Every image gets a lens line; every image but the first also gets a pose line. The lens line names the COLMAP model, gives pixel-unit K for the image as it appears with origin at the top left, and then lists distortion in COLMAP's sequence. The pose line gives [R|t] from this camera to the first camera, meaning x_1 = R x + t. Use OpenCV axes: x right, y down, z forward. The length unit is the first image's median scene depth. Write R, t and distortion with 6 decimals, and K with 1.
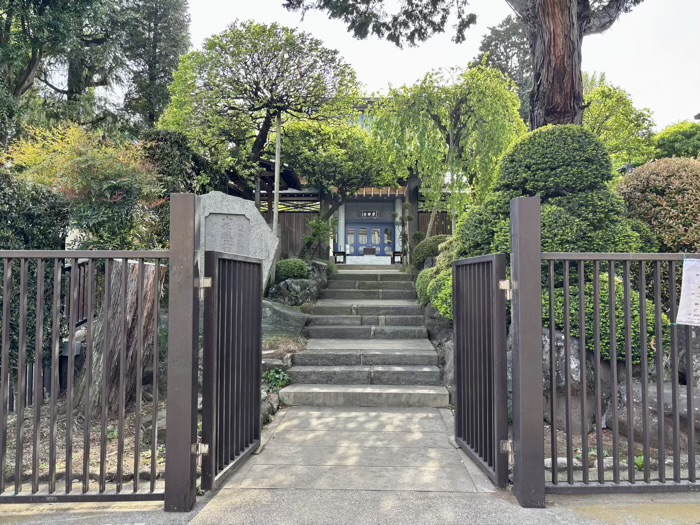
lens RADIAL K [[527.1, 0, 350.9], [0, 527.1, 263.9], [0, 0, 1]] dist [0.005996, 0.000639]
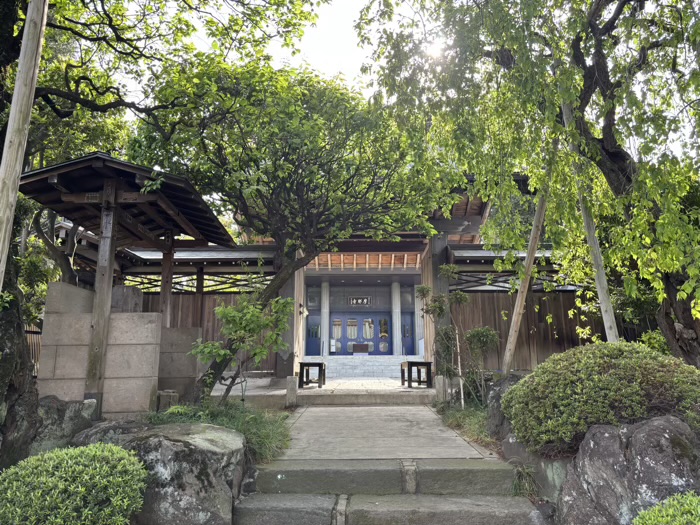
lens RADIAL K [[527.1, 0, 350.3], [0, 527.1, 262.0], [0, 0, 1]] dist [0.005996, 0.000639]
pose [[0.999818, -0.002596, 0.018891, 0.005336], [0.005752, 0.985600, -0.168997, -0.017135], [-0.018180, 0.169075, 0.985435, 0.192765]]
